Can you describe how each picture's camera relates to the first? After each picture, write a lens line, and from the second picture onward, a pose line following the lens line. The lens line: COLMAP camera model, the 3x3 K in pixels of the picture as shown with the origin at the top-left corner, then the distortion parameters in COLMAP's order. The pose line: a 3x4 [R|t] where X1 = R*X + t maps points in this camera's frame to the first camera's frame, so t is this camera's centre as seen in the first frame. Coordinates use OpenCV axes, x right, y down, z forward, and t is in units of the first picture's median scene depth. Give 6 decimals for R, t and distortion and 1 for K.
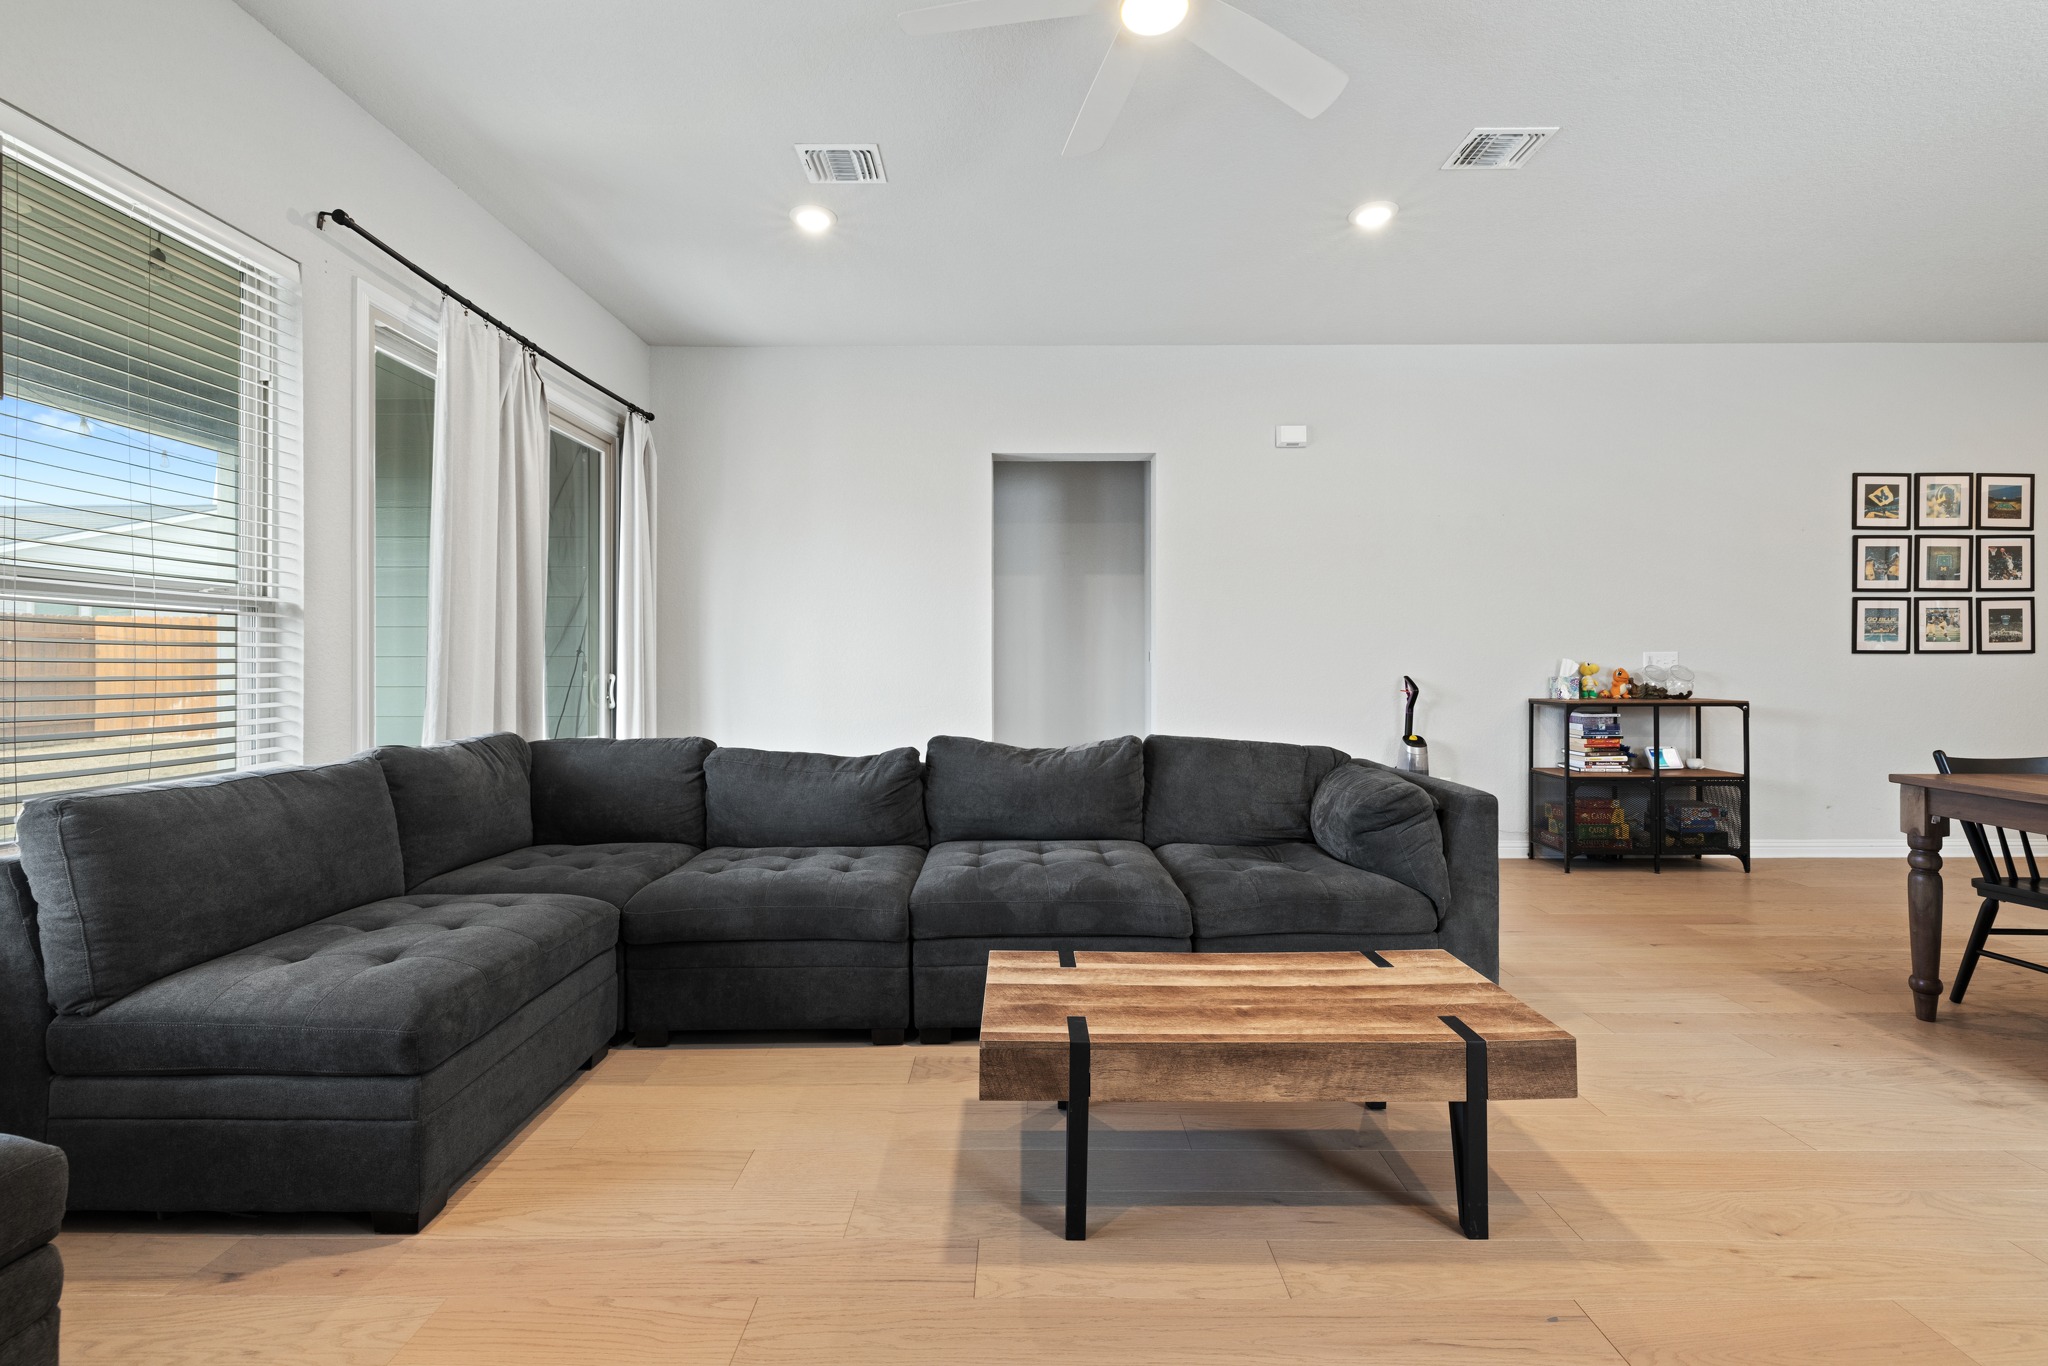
lens RADIAL K [[867.2, 0, 1007.6], [0, 867.2, 660.6], [0, 0, 1]] dist [-0.002037, 0.000357]
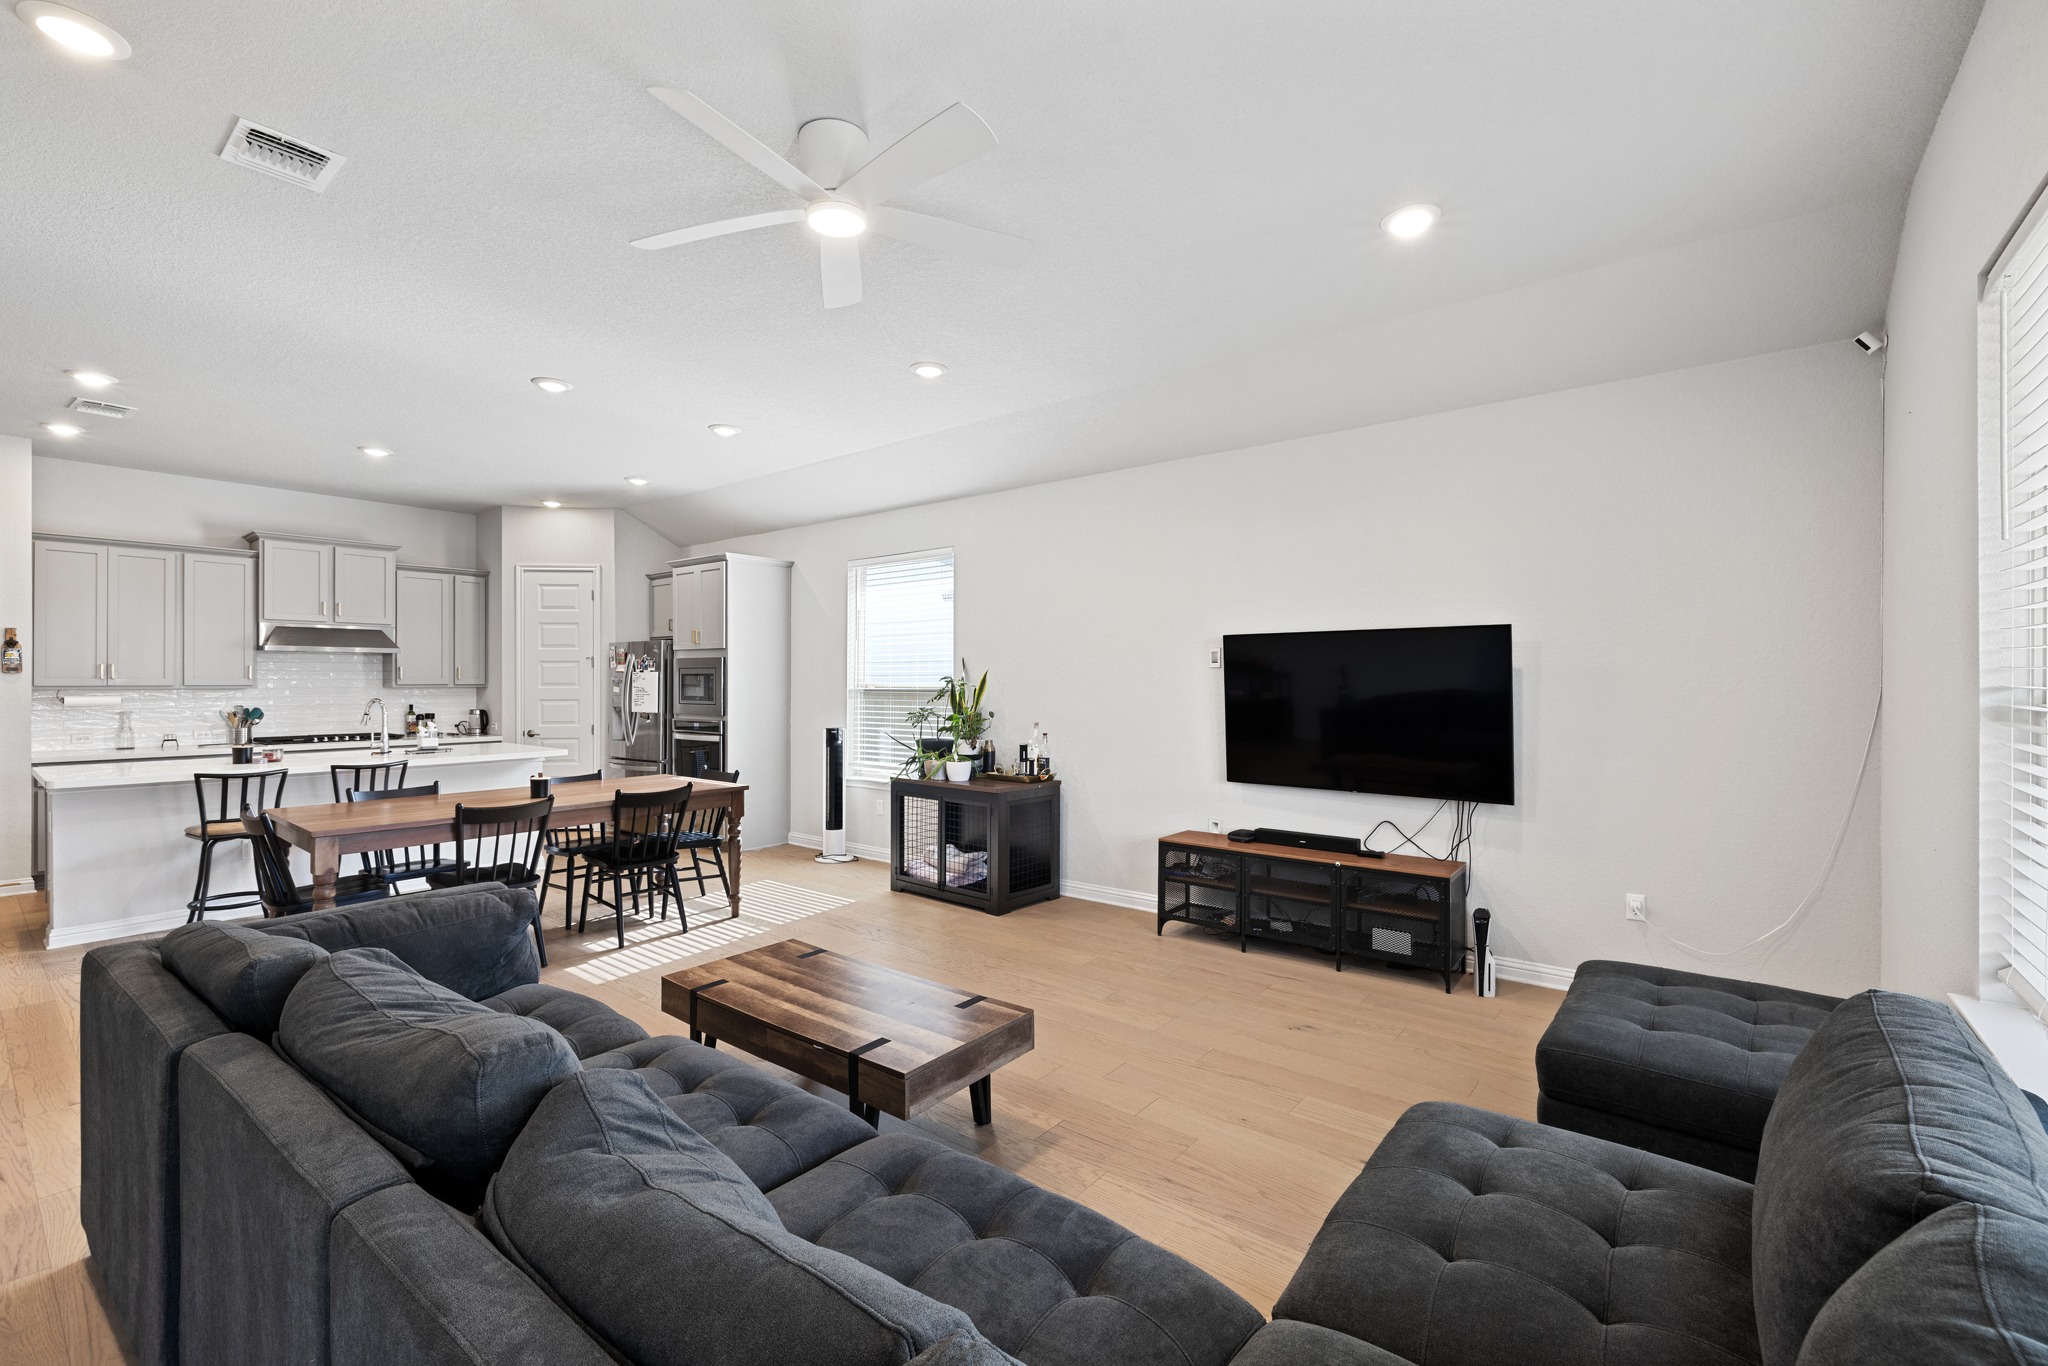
lens RADIAL K [[867.2, 0, 1044.8], [0, 867.2, 687.1], [0, 0, 1]] dist [-0.002037, 0.000357]
pose [[-0.806582, -0.005216, 0.591099, -0.639275], [-0.002985, 0.999984, 0.004750, -0.096229], [-0.591115, 0.002067, -0.806585, 1.491681]]
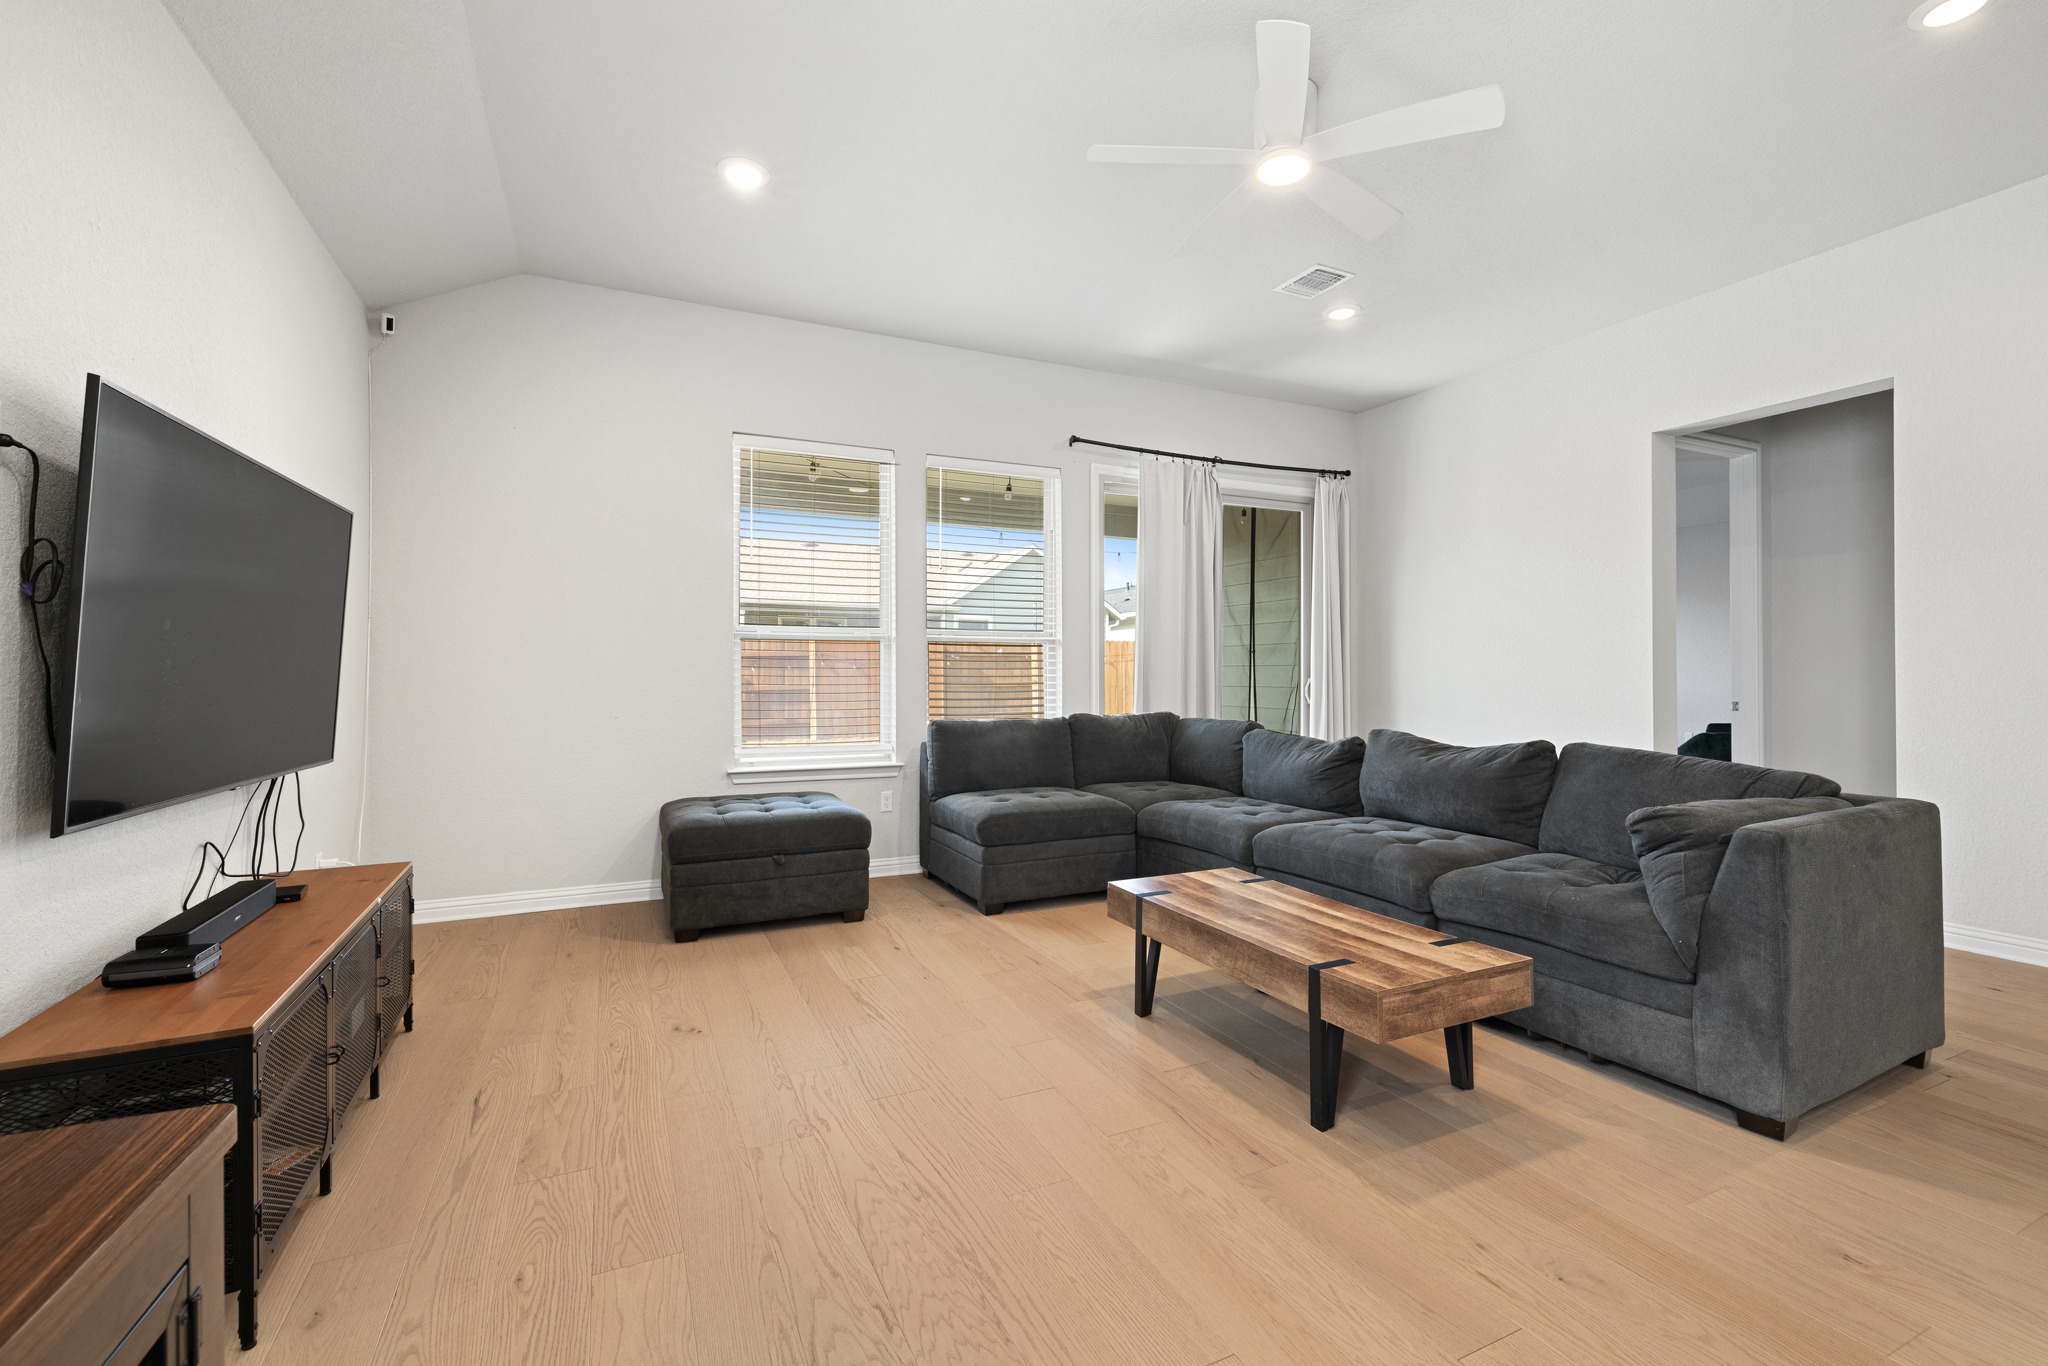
lens RADIAL K [[867.2, 0, 1021.2], [0, 867.2, 668.4], [0, 0, 1]] dist [-0.002037, 0.000357]
pose [[0.436195, -0.005058, -0.899838, 0.982147], [0.002848, 0.999987, -0.004240, 0.009595], [0.899848, -0.000714, 0.436203, 0.053782]]
